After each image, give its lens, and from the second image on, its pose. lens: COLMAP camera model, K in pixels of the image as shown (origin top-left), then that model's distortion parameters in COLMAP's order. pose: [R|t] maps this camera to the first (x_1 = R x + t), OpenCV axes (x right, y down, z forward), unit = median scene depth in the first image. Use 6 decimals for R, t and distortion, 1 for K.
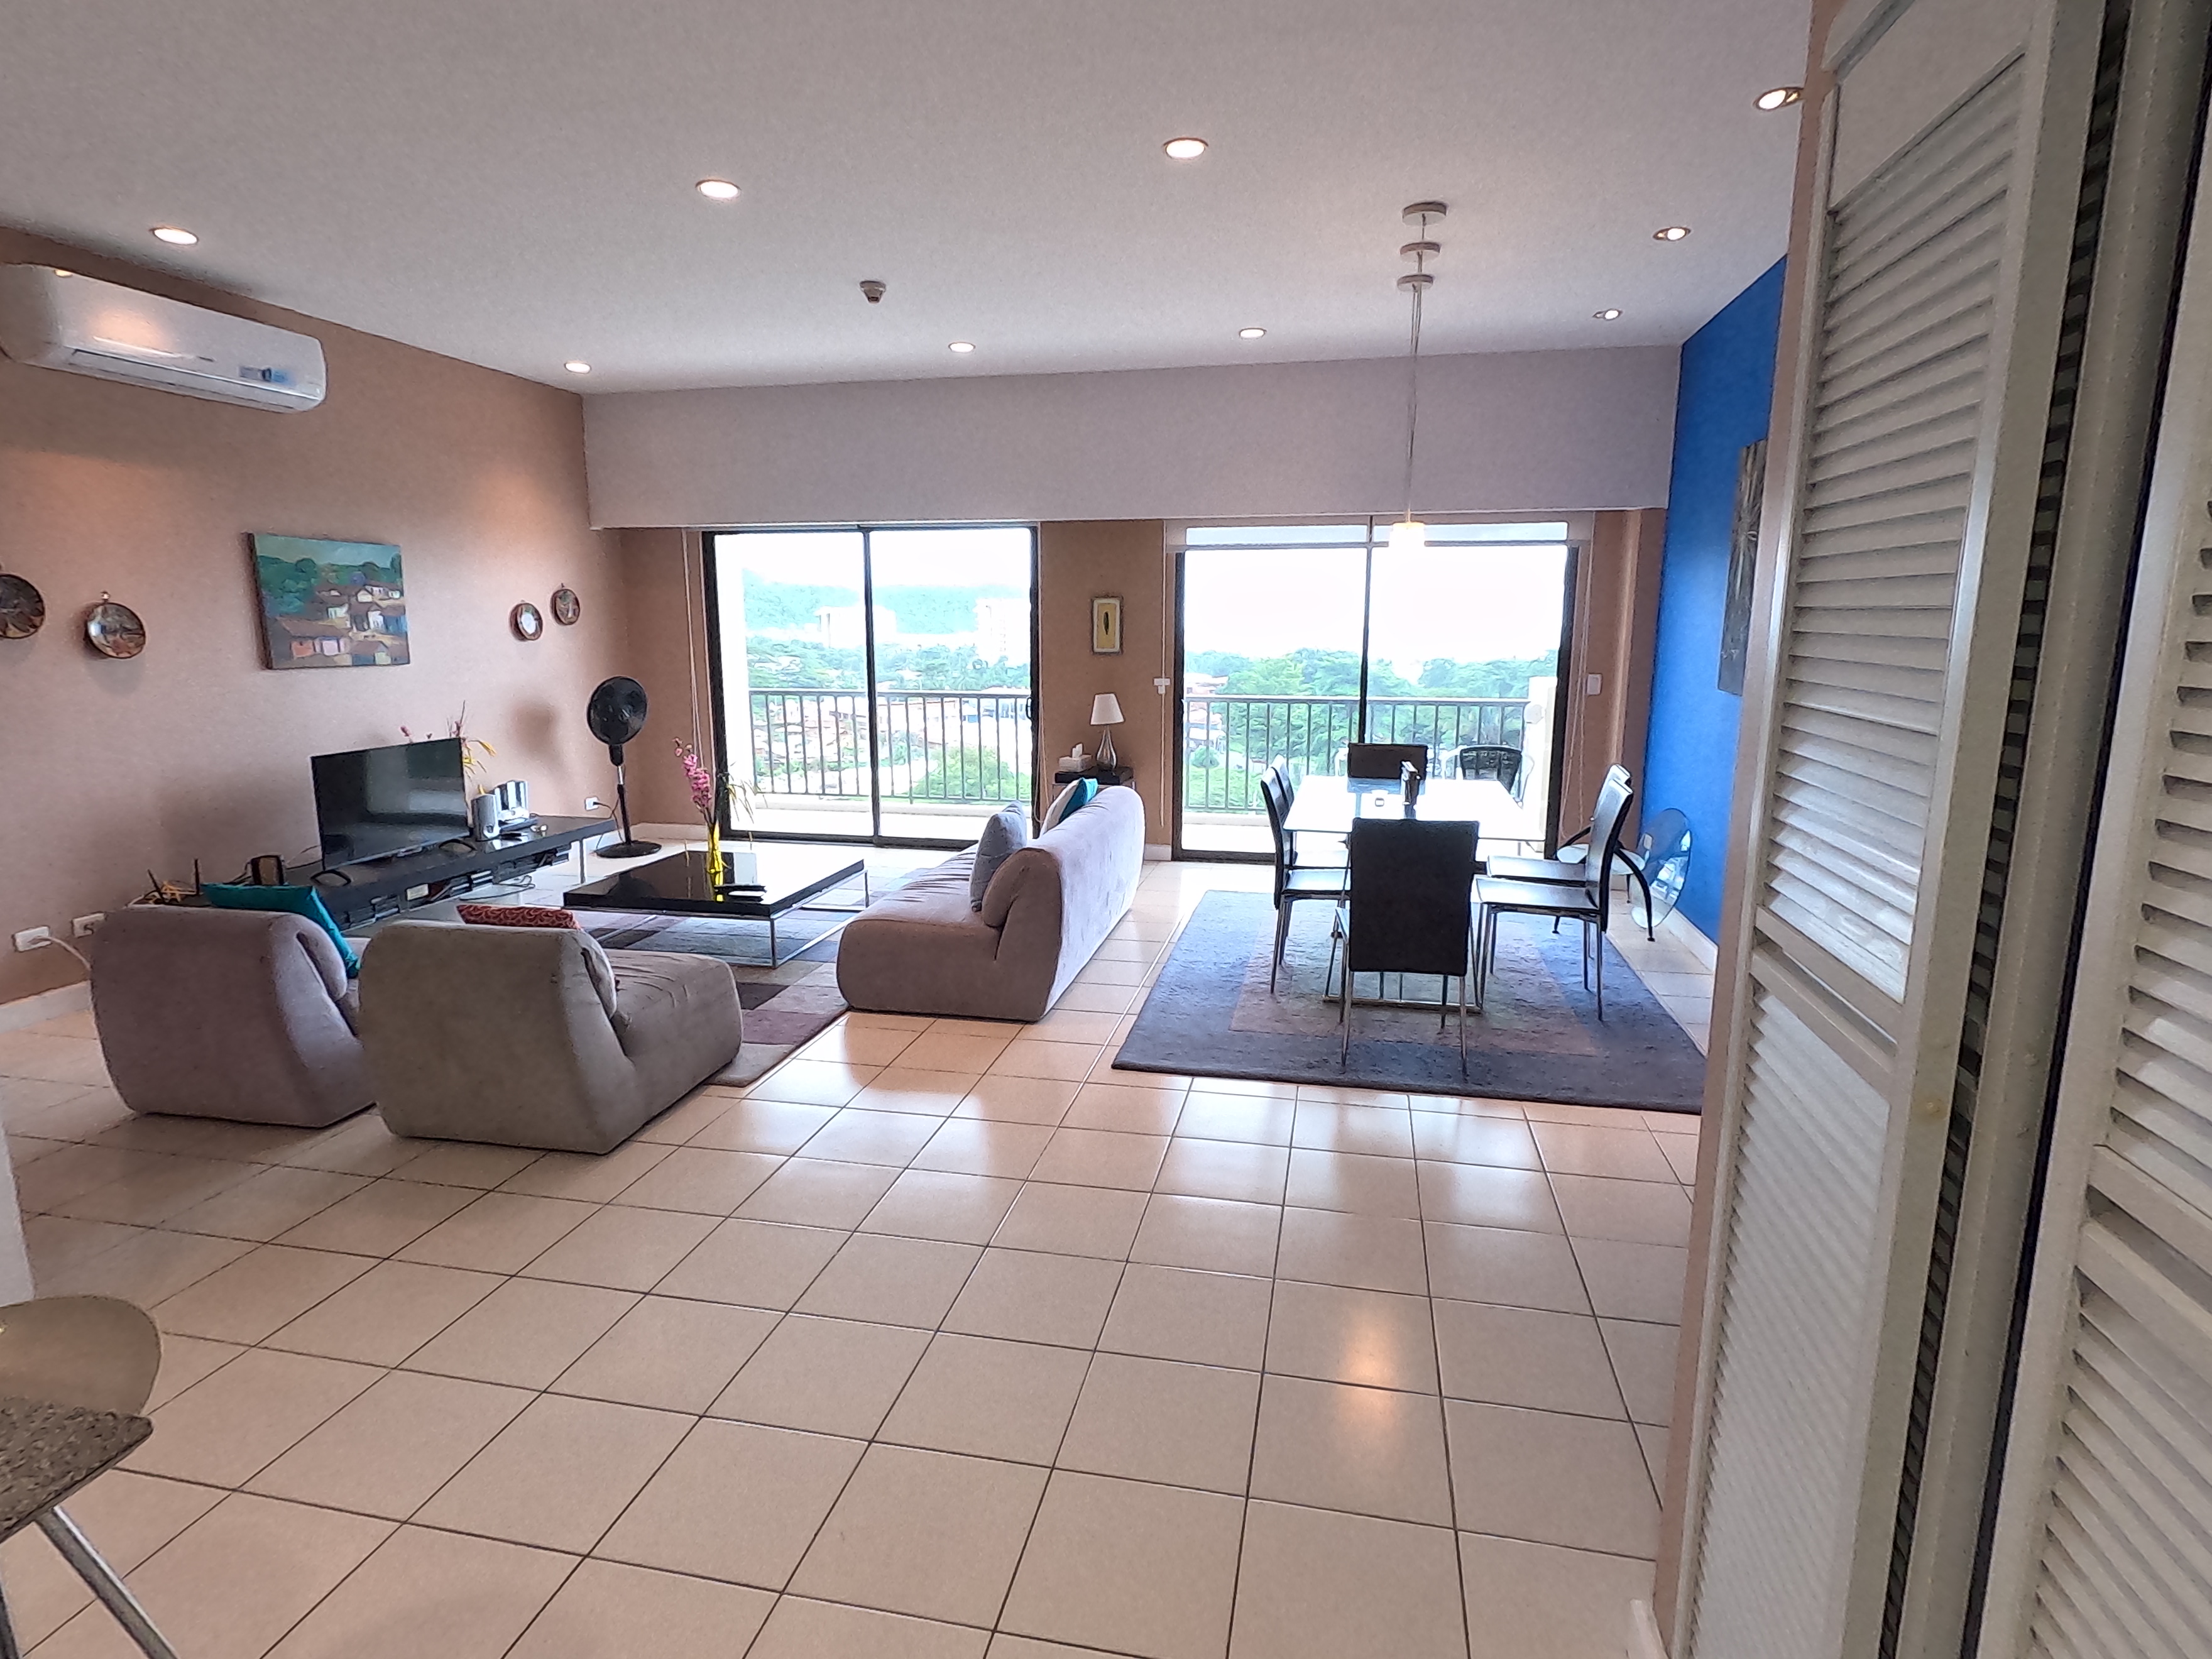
lens RADIAL K [[1156.9, 0, 1112.2], [0, 1156.9, 825.1], [0, 0, 1]] dist [0.009436, -0.008364]
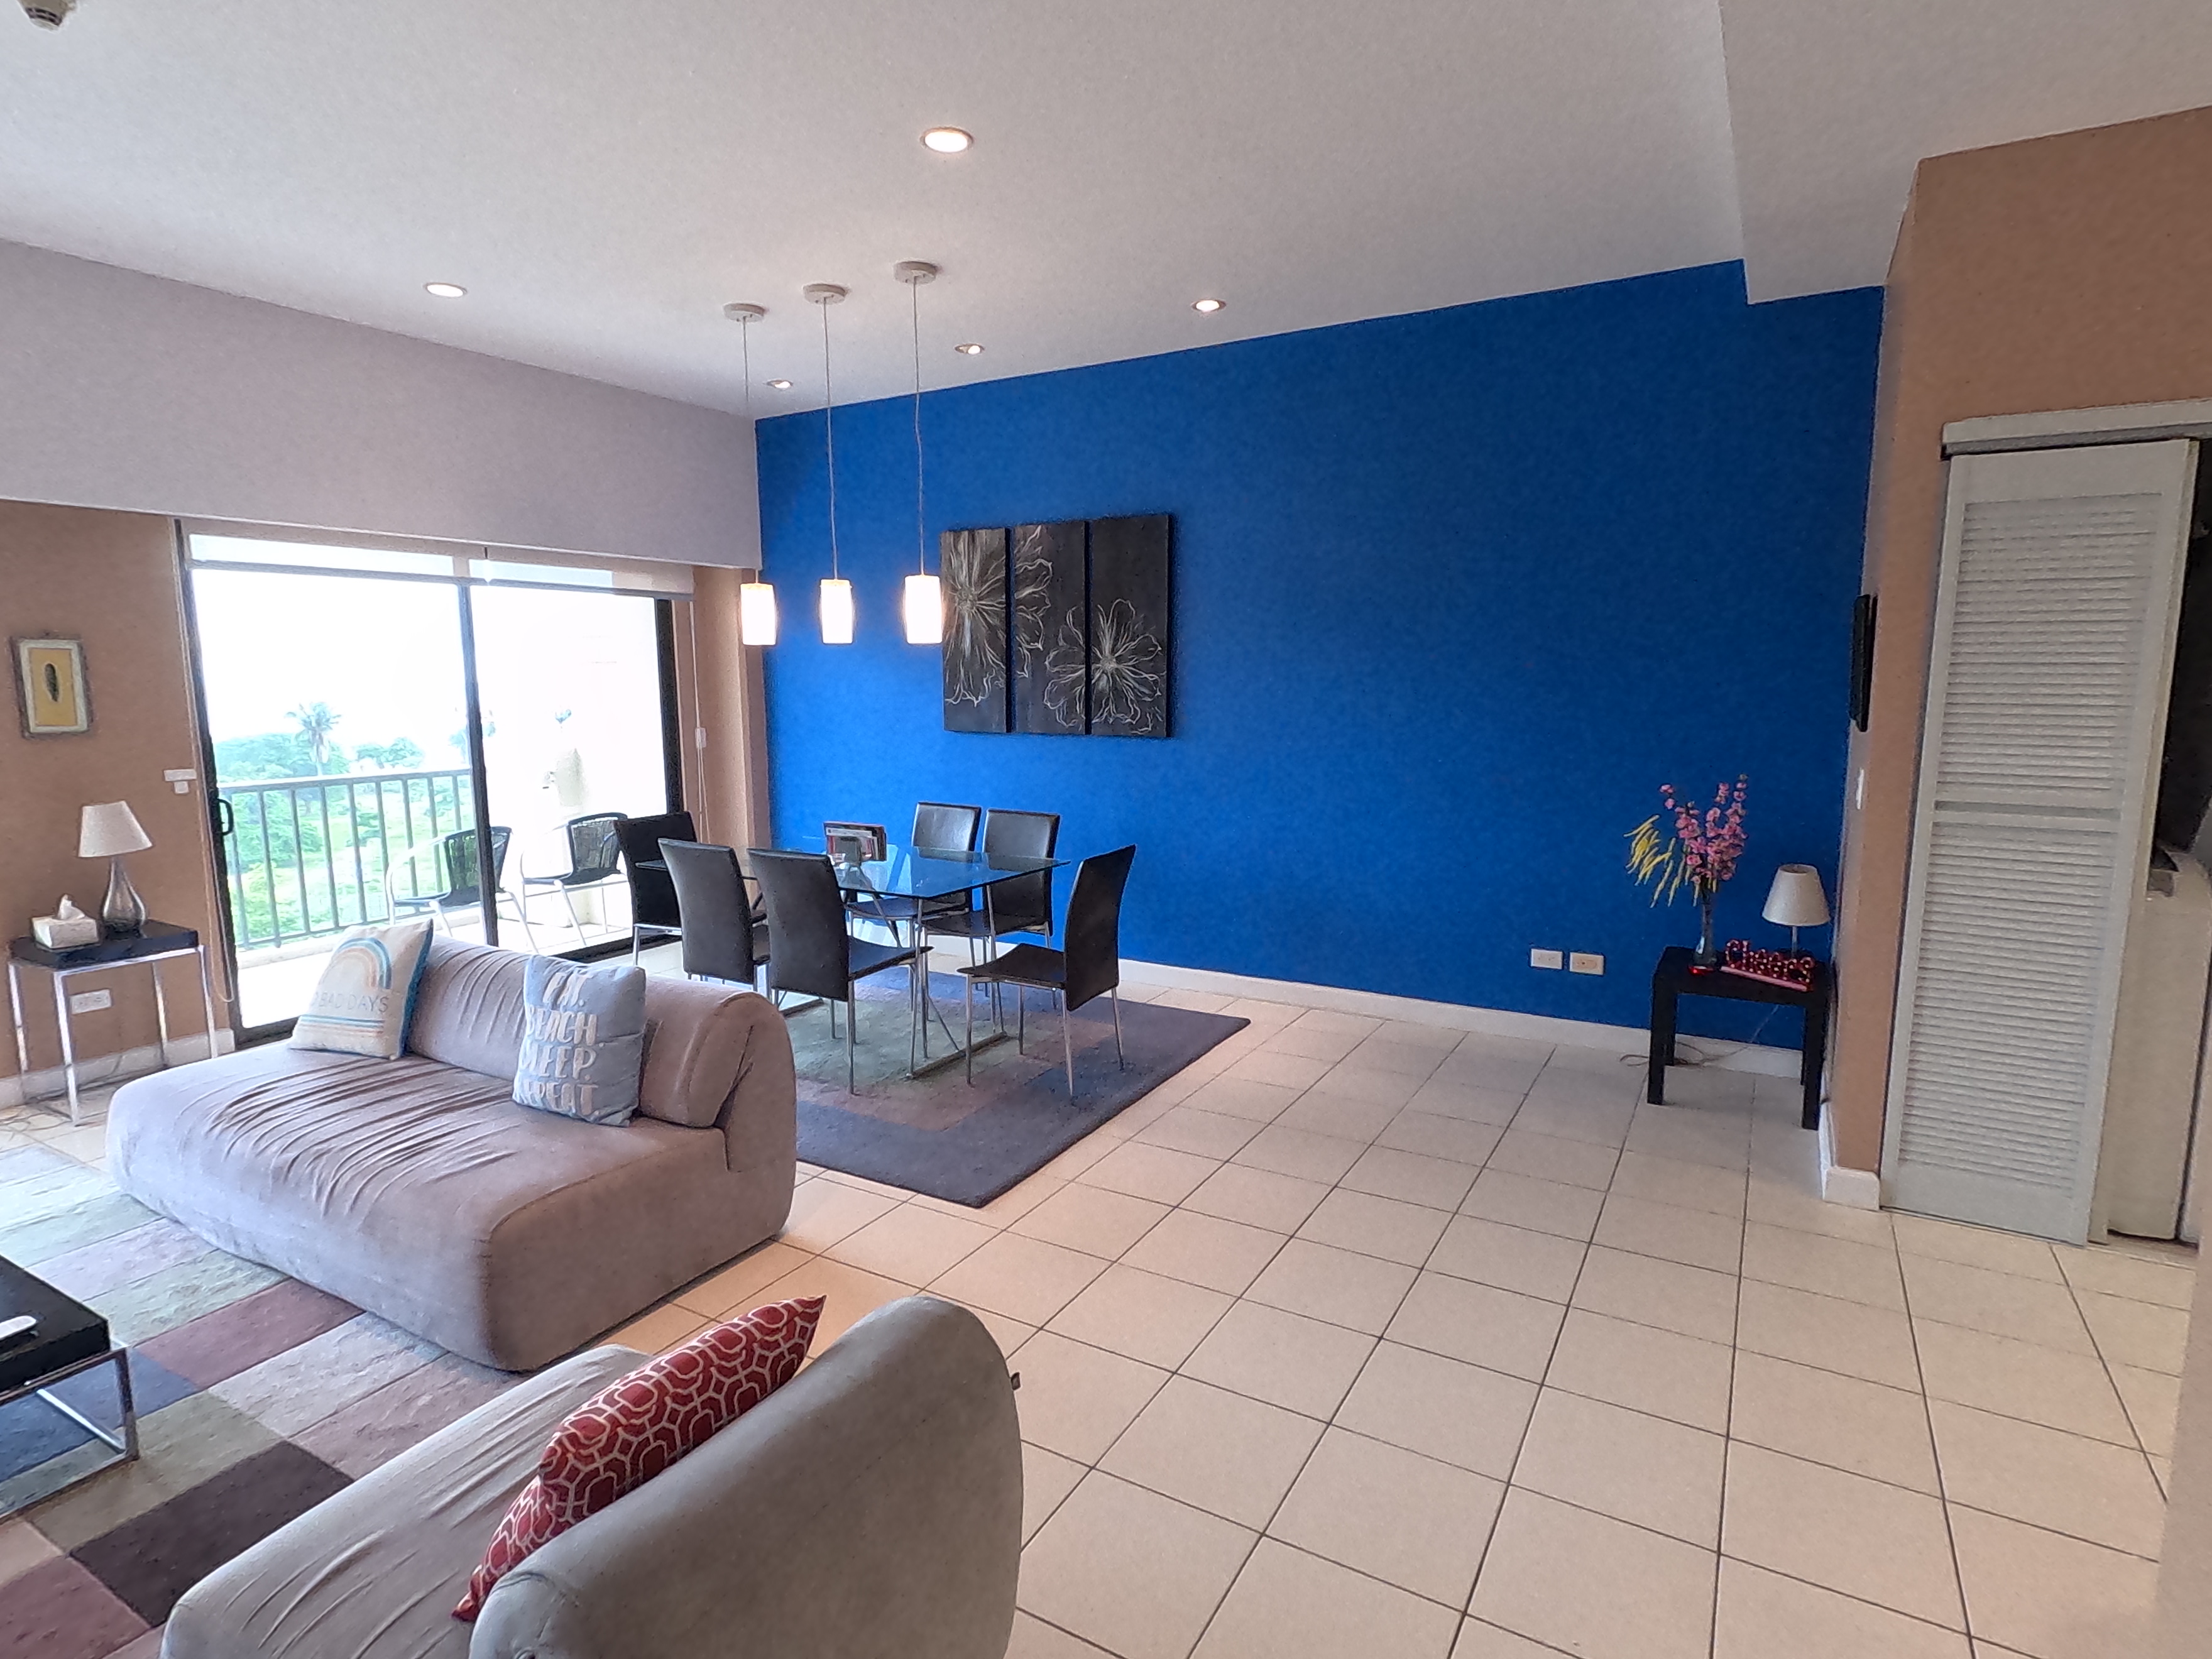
lens RADIAL K [[1156.9, 0, 1098.6], [0, 1156.9, 830.9], [0, 0, 1]] dist [0.009436, -0.008364]
pose [[0.311439, -0.130839, 0.941216, -0.474455], [0.169202, 0.982283, 0.080561, -0.072682], [-0.935081, 0.134165, 0.328060, 0.403304]]
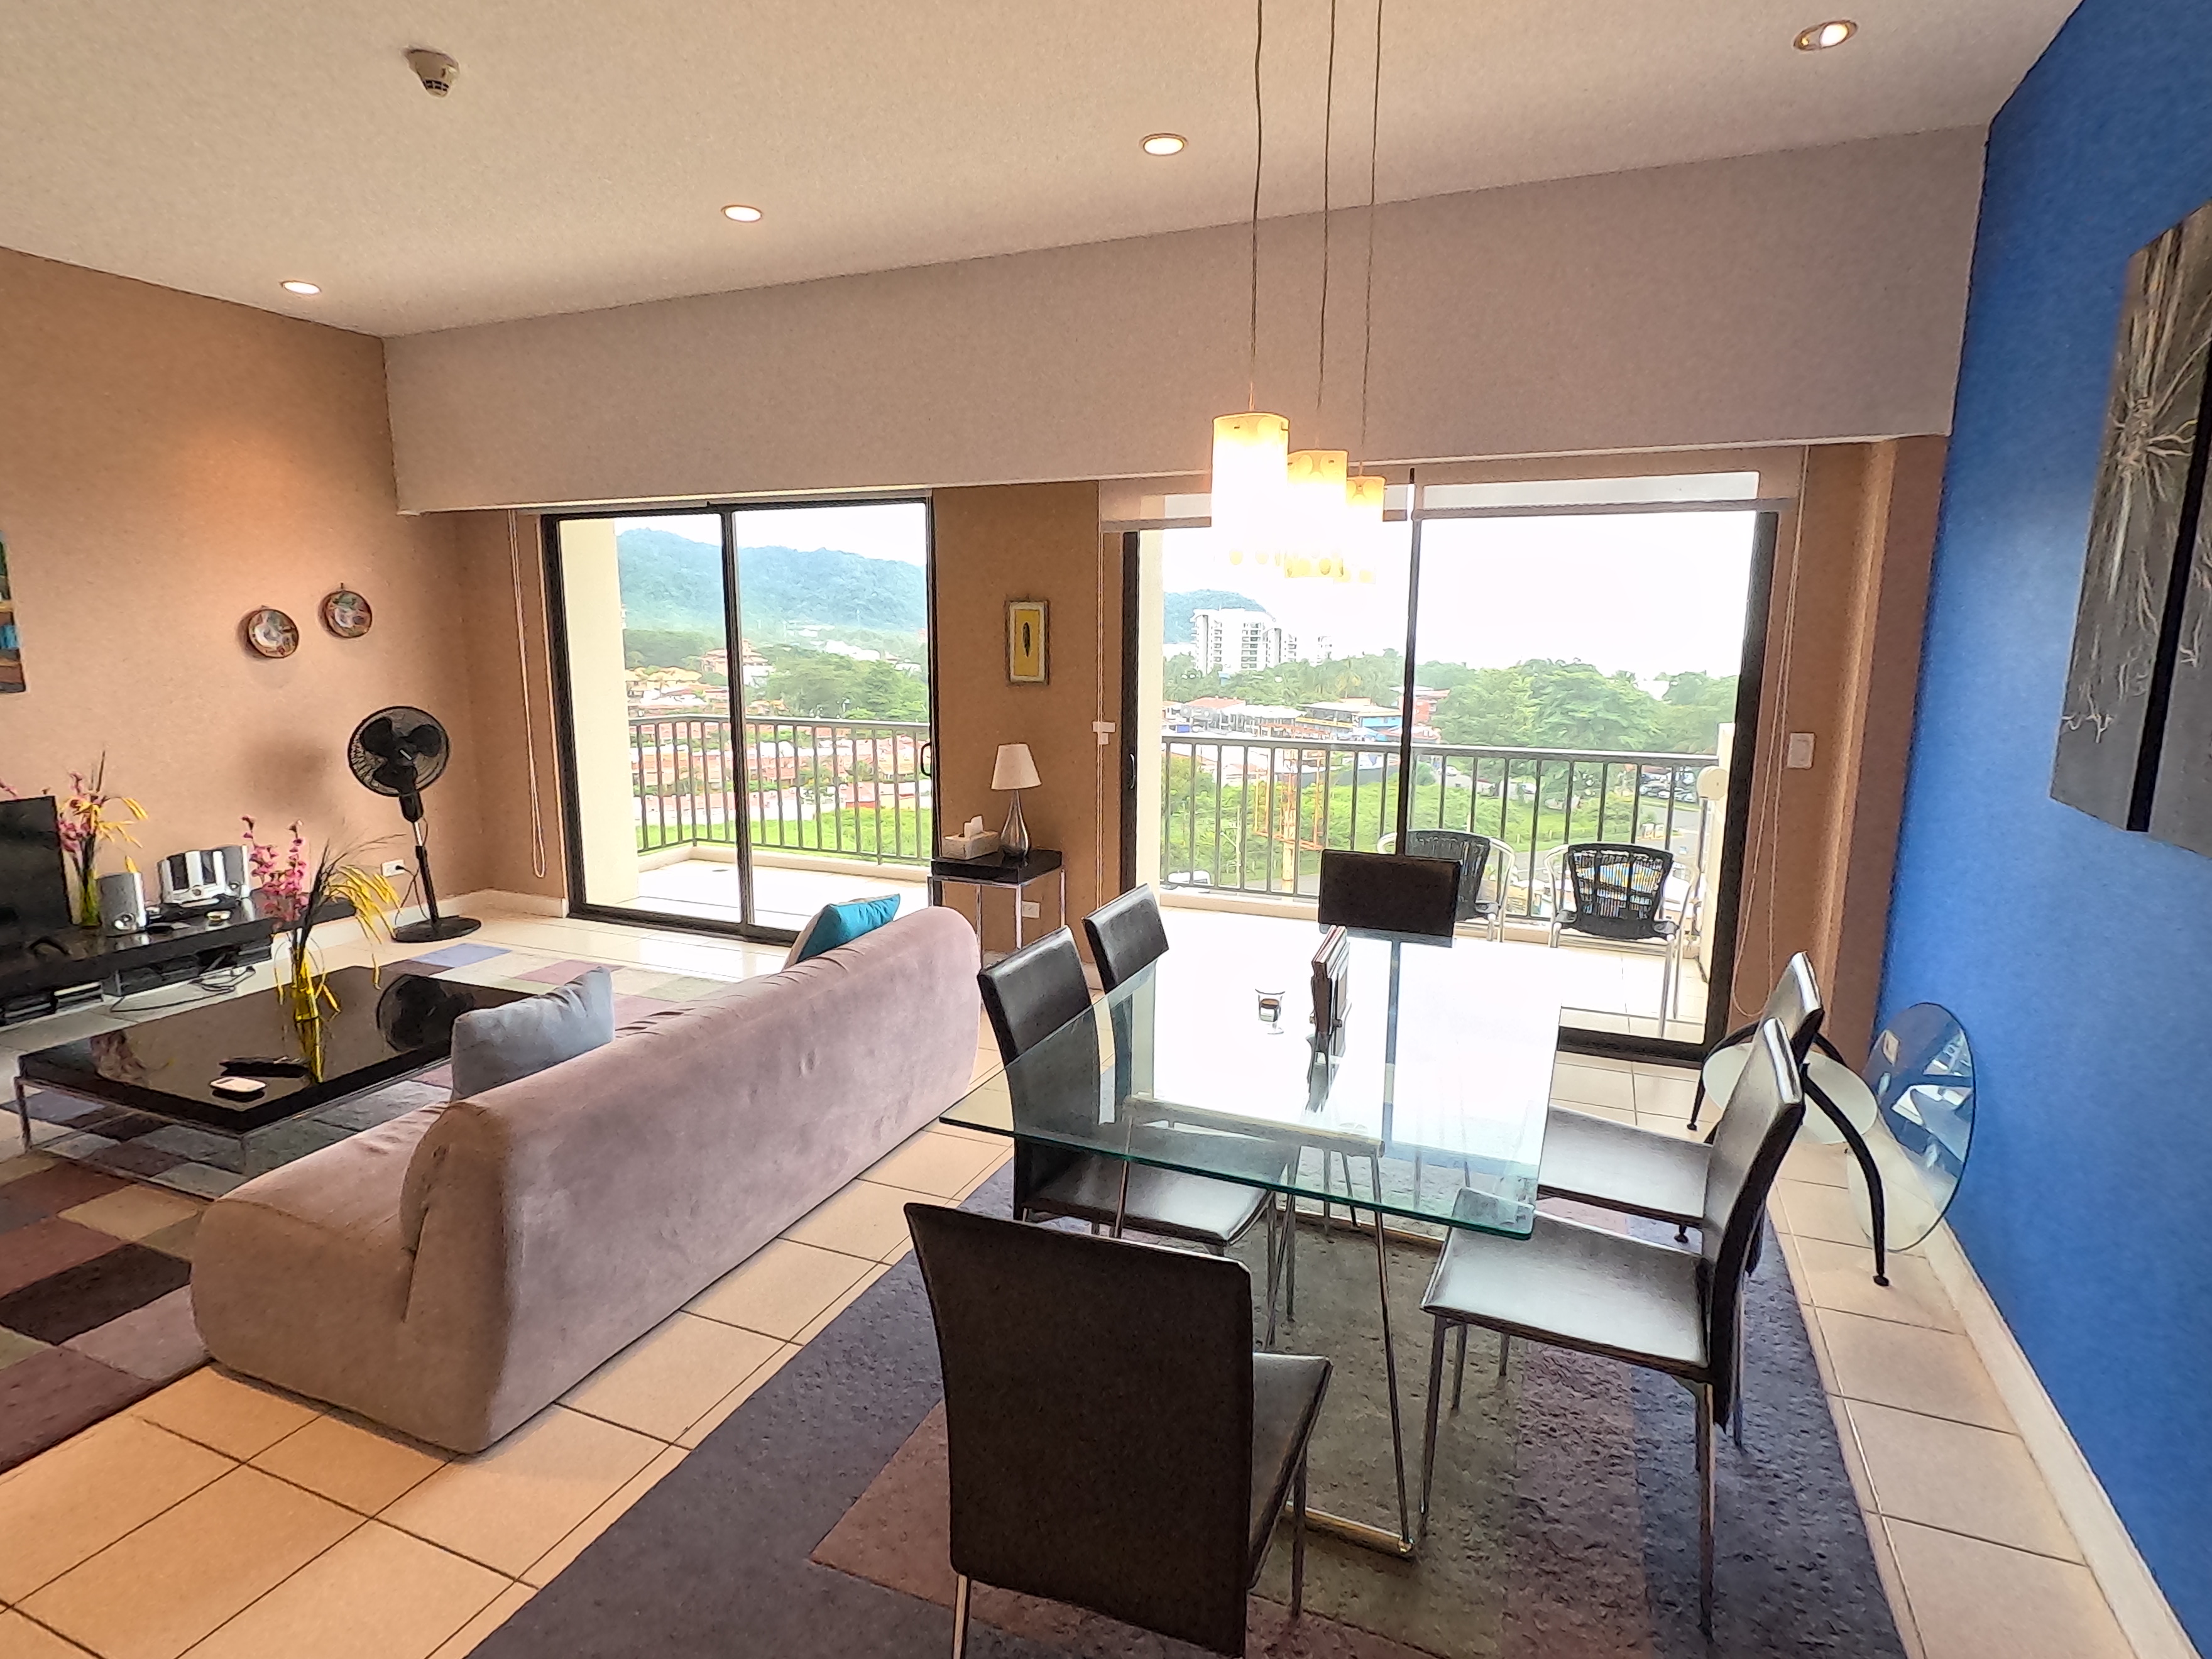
lens RADIAL K [[1156.9, 0, 1112.2], [0, 1156.9, 826.5], [0, 0, 1]] dist [0.009436, -0.008364]
pose [[0.982857, 0.034107, -0.181186, 0.205691], [-0.035325, 0.999370, -0.003499, -0.076771], [0.180952, 0.009839, 0.983443, 0.411611]]
